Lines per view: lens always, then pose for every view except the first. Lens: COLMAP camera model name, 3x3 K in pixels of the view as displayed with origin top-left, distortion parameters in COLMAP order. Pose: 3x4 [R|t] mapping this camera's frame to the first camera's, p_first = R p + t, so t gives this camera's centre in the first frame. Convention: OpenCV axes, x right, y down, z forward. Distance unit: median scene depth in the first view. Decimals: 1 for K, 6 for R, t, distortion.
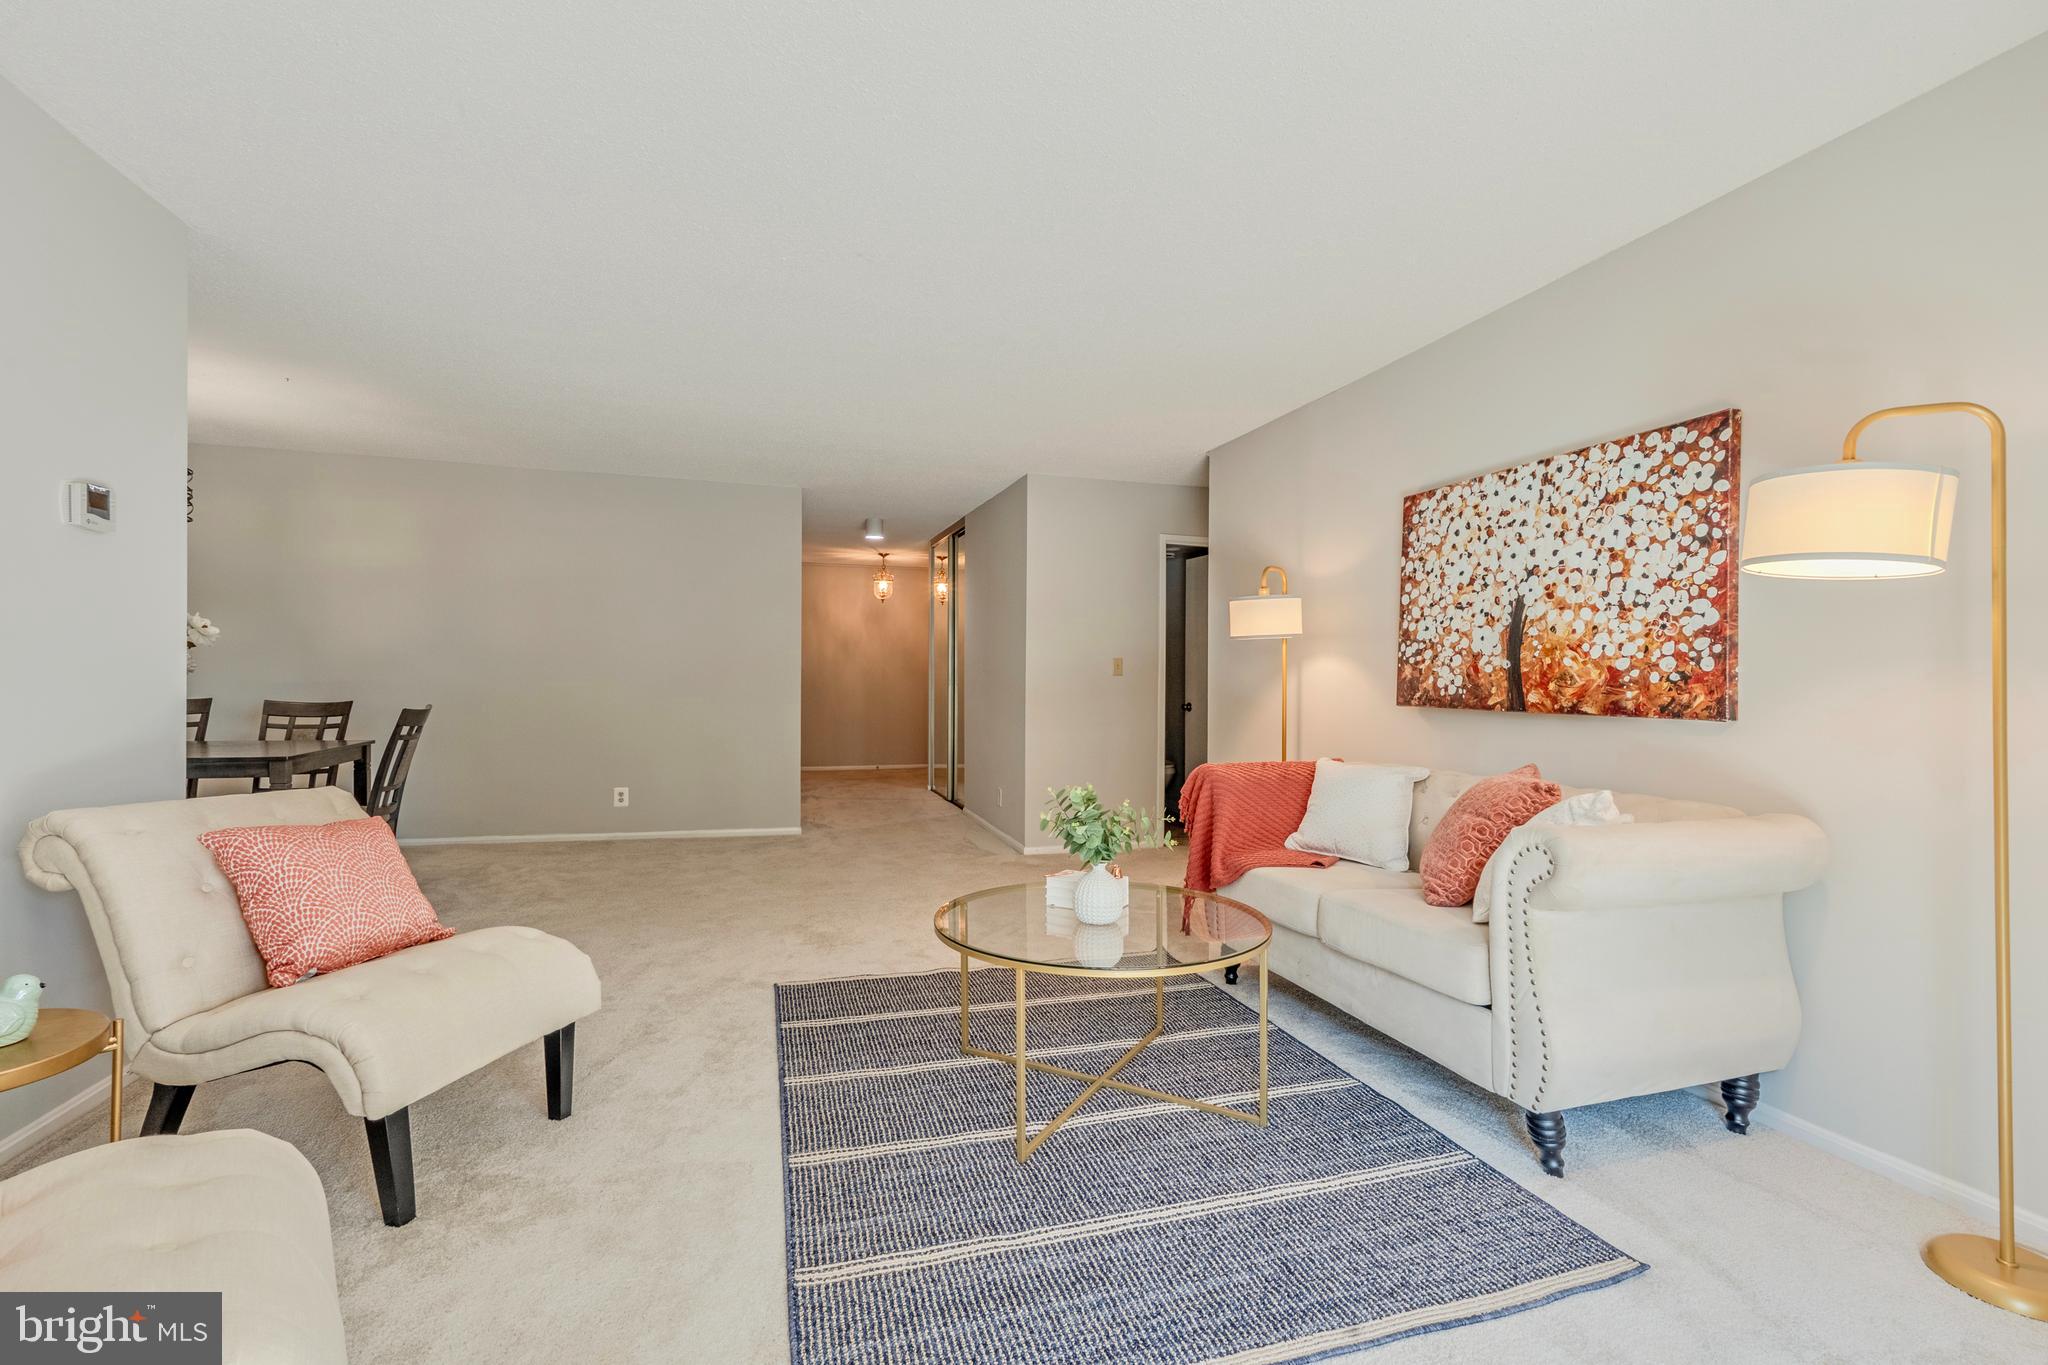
lens RADIAL K [[902.8, 0, 1042.1], [0, 902.8, 696.5], [0, 0, 1]] dist [-0.000966, -0.000824]
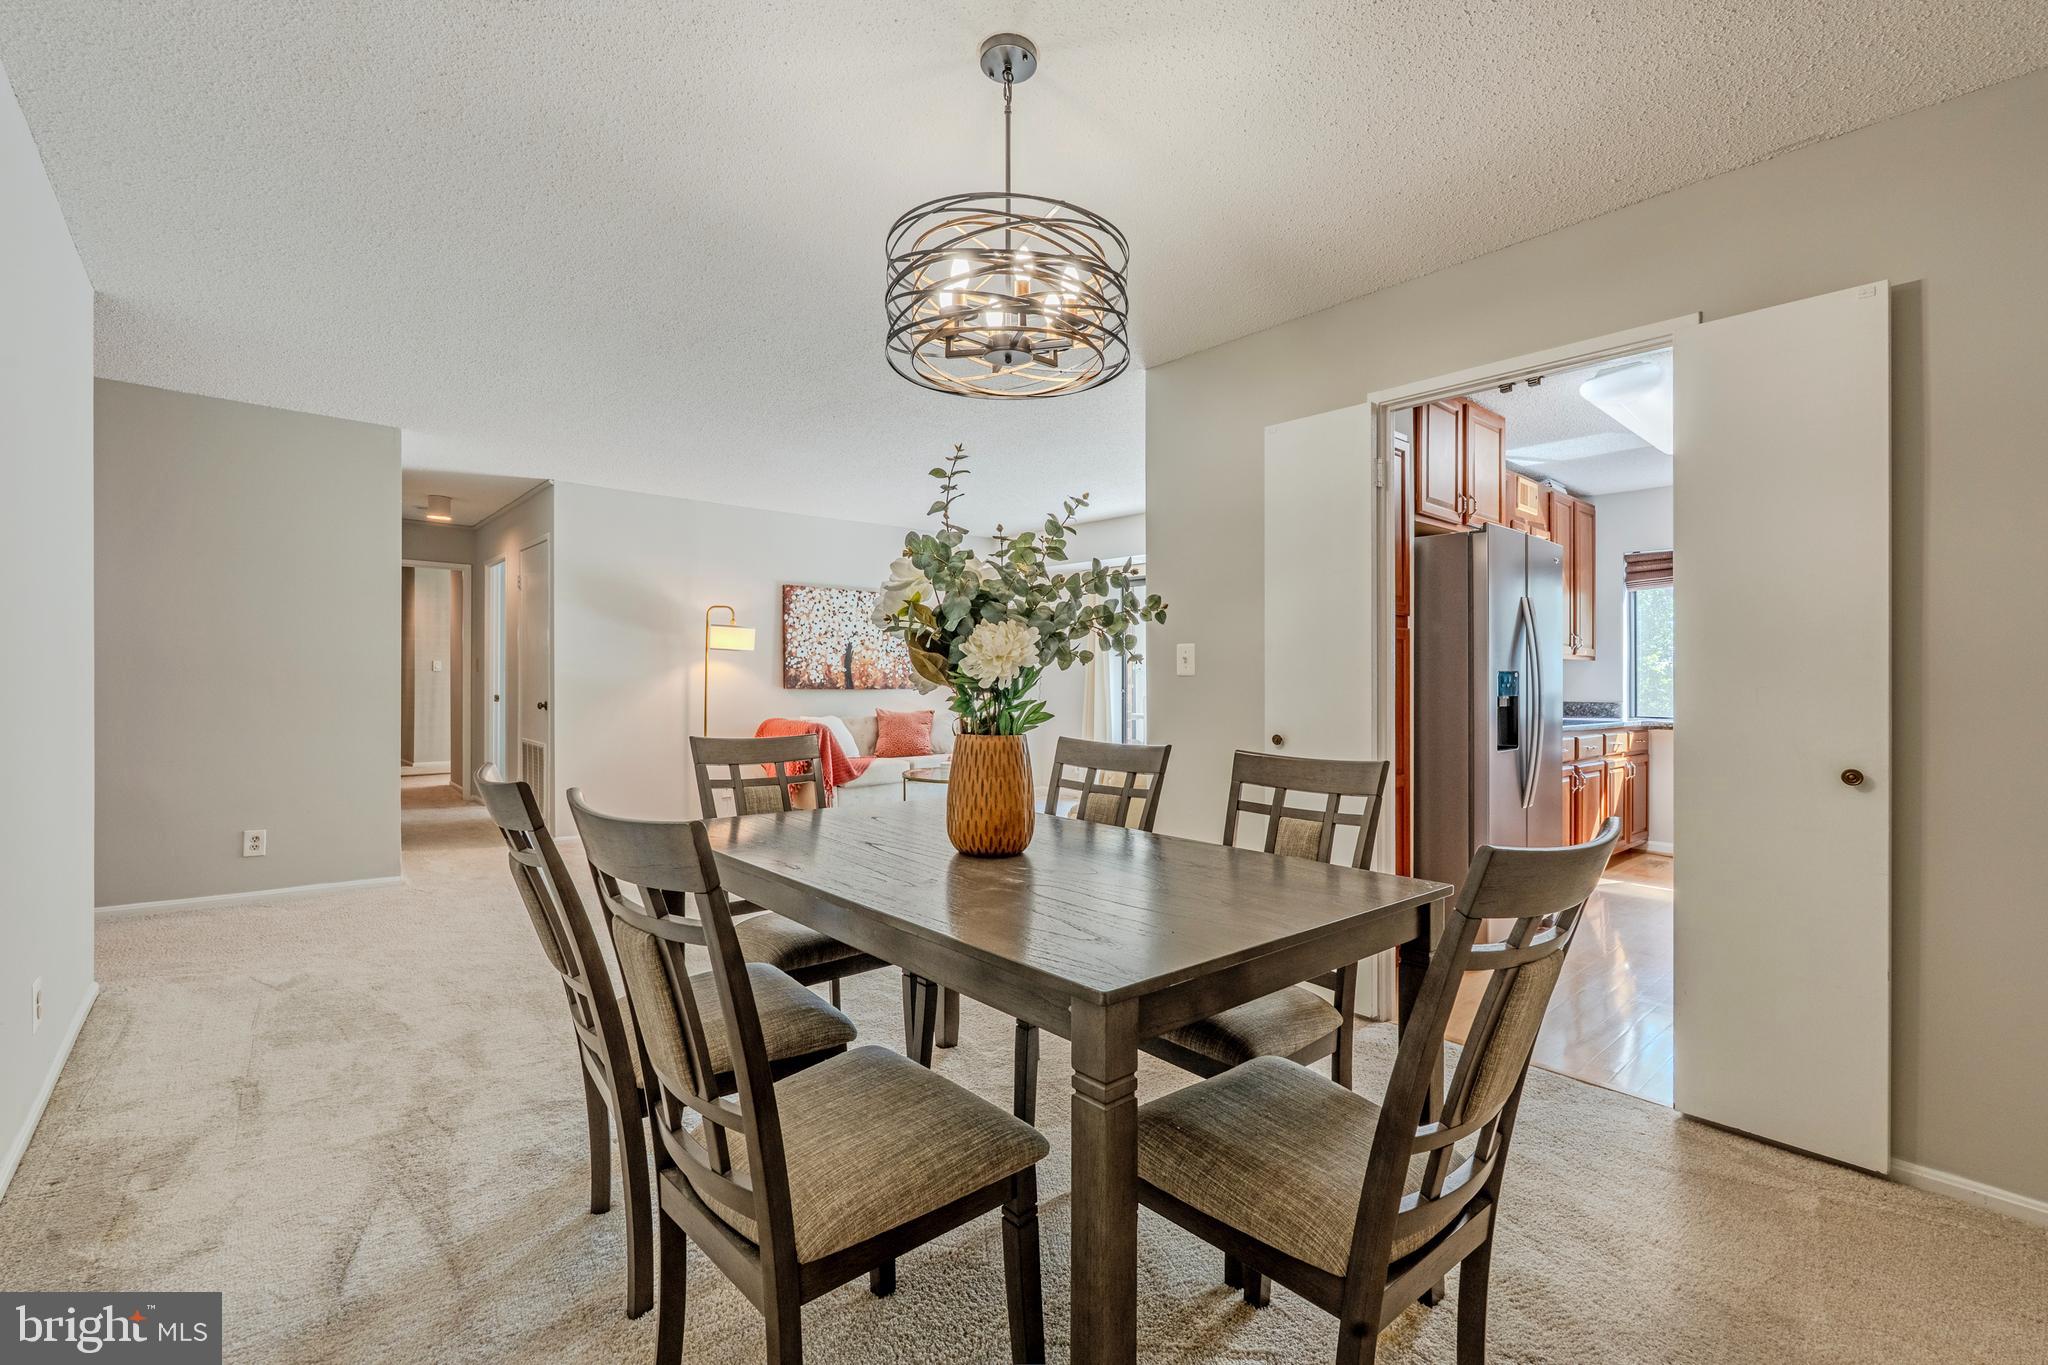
lens RADIAL K [[902.8, 0, 1042.1], [0, 902.8, 696.5], [0, 0, 1]] dist [-0.000966, -0.000824]
pose [[-0.401497, -0.030706, 0.915345, -1.827183], [0.003717, 0.999375, 0.035155, -0.045183], [-0.915853, 0.017517, -0.401132, 1.410834]]
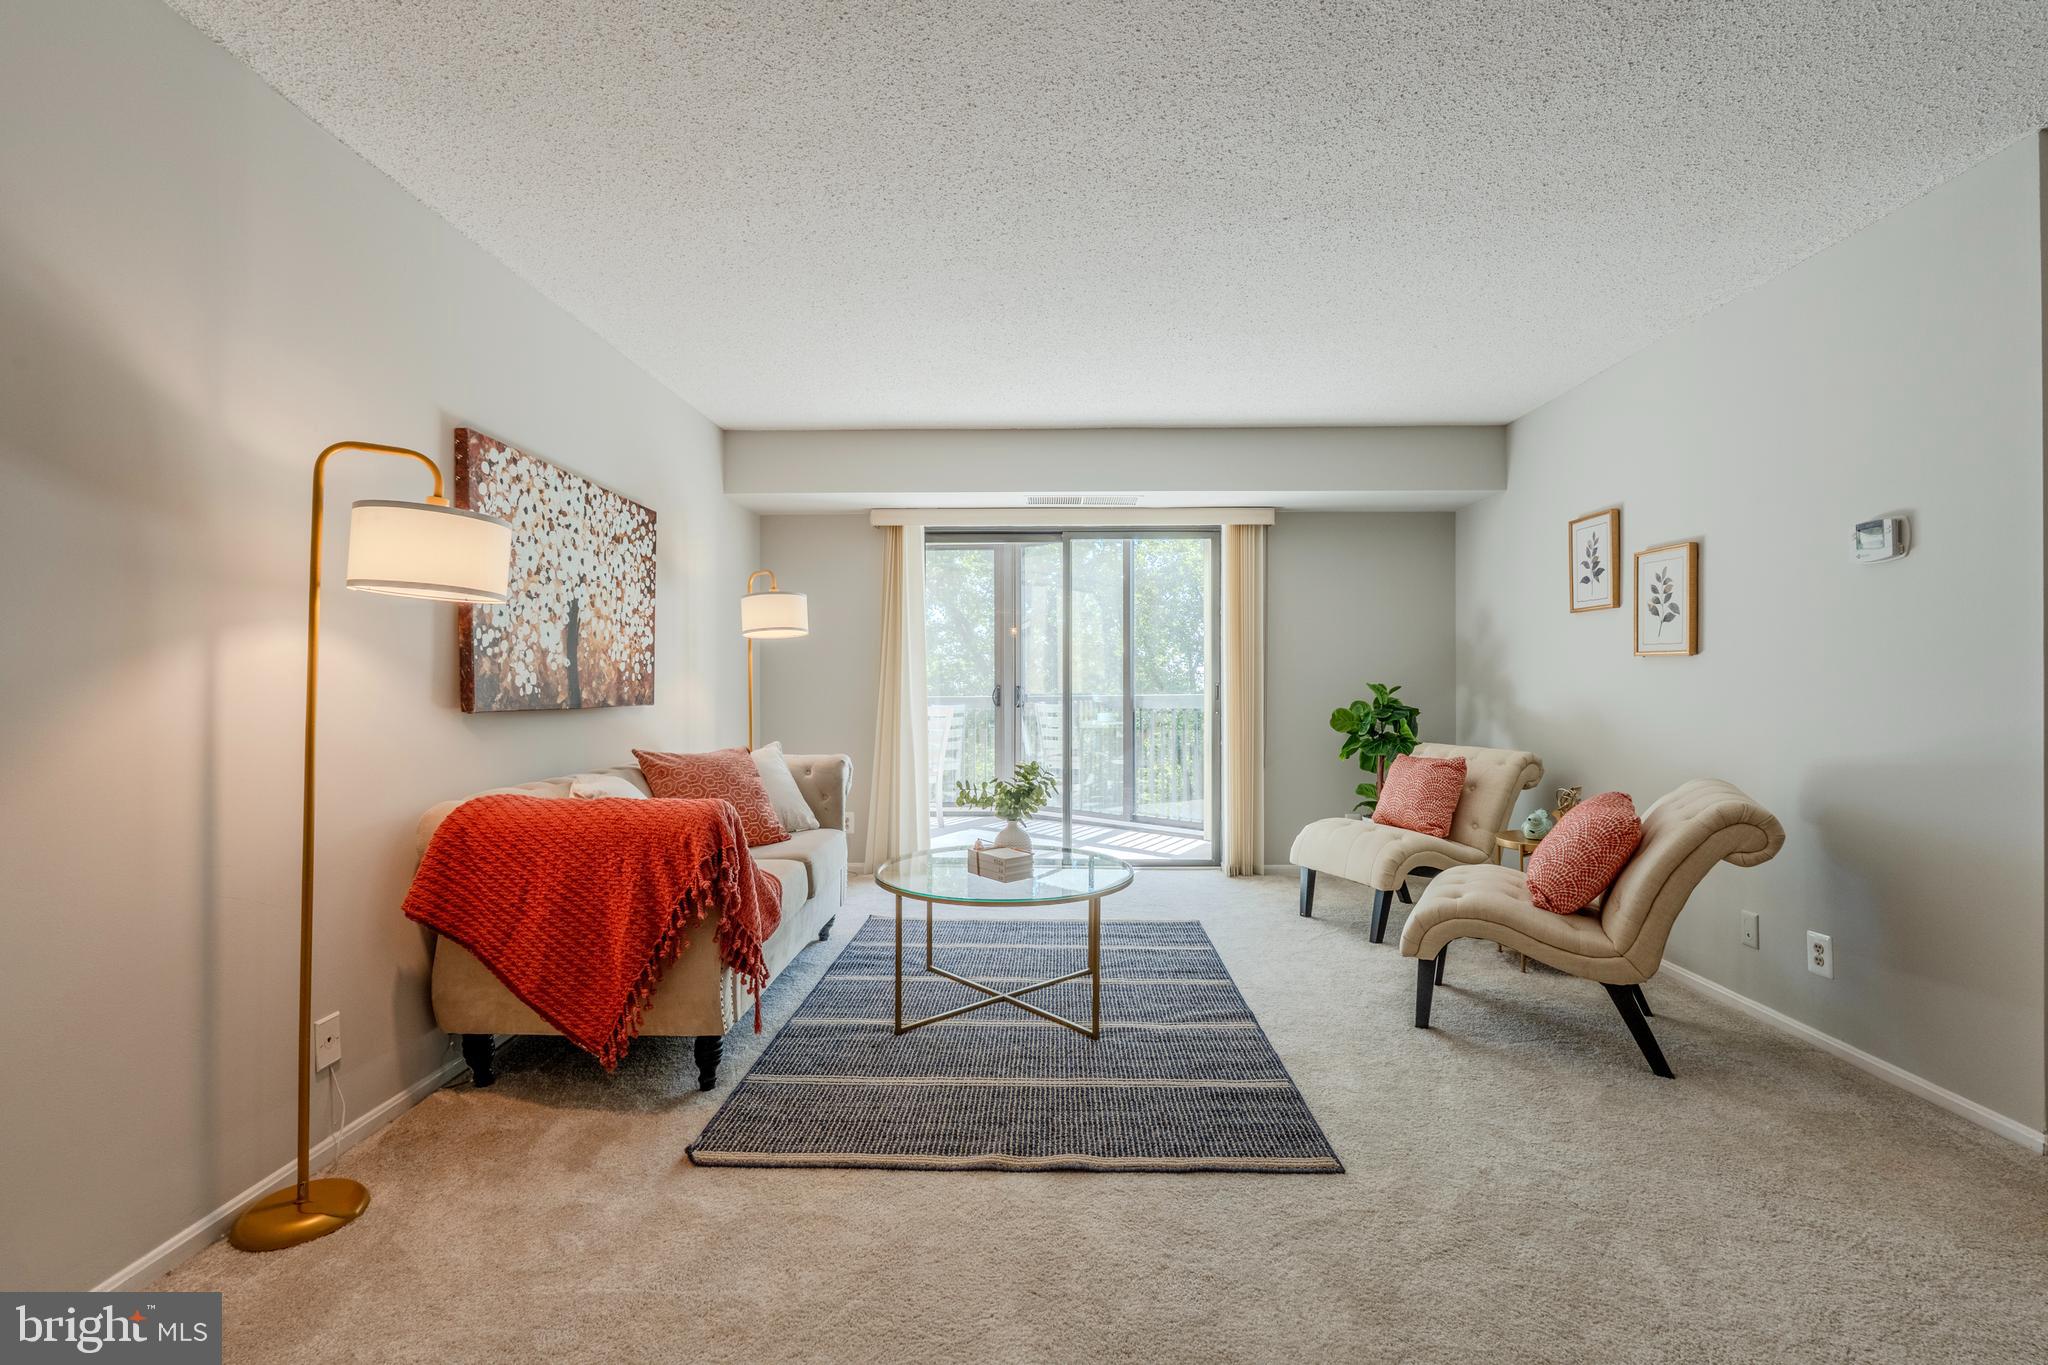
lens RADIAL K [[902.8, 0, 1042.1], [0, 902.8, 696.5], [0, 0, 1]] dist [-0.000966, -0.000824]
pose [[-0.945907, -0.022503, 0.323657, -0.310378], [-0.013023, 0.999421, 0.031426, -0.034736], [-0.324177, 0.025511, -0.945652, 1.700221]]
